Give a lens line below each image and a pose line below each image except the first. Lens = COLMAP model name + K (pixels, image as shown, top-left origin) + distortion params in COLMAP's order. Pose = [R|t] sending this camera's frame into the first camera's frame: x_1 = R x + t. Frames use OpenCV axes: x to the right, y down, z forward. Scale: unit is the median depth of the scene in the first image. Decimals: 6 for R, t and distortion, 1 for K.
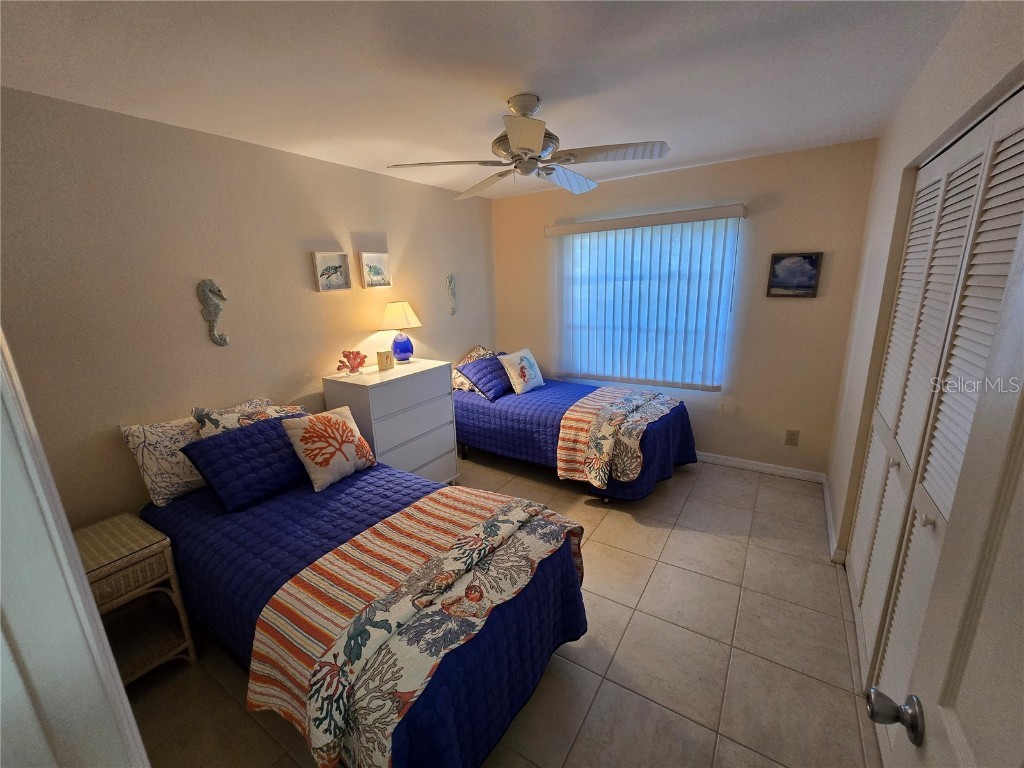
lens RADIAL K [[418.9, 0, 506.8], [0, 418.9, 386.0], [0, 0, 1]] dist [-0.002943, 0.000124]
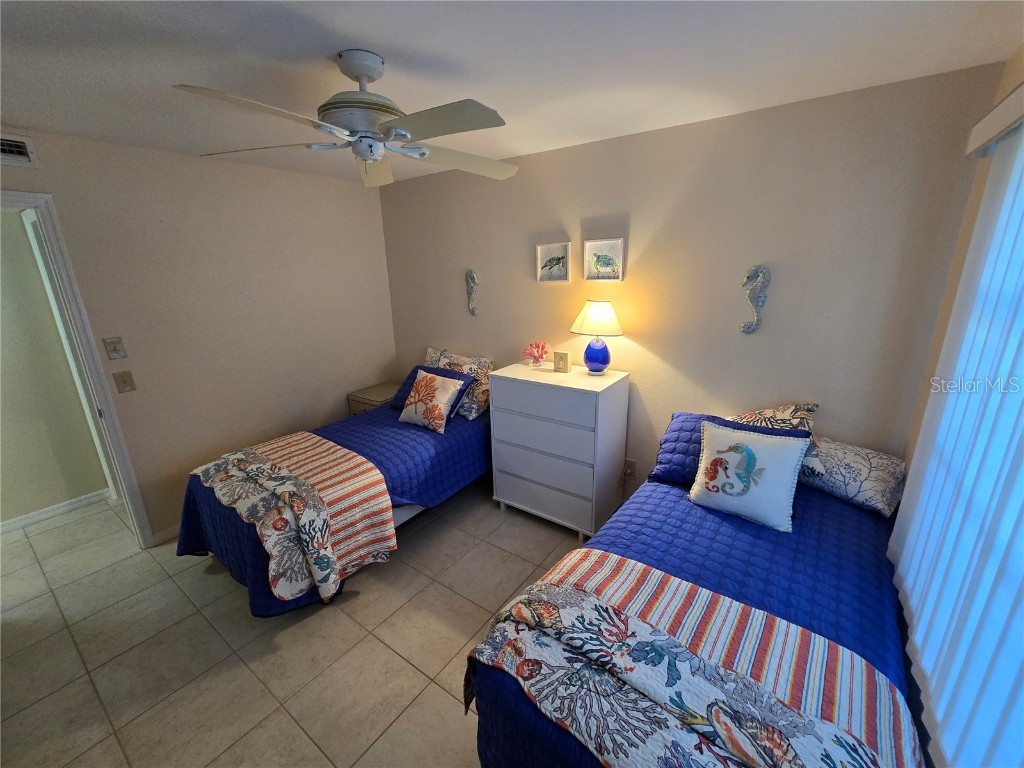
lens RADIAL K [[418.9, 0, 506.7], [0, 418.9, 383.1], [0, 0, 1]] dist [-0.002943, 0.000124]
pose [[-0.044064, 0.302615, -0.952094, 0.622364], [-0.227770, 0.924877, 0.304506, -0.281498], [0.972717, 0.230276, 0.028173, 0.912638]]
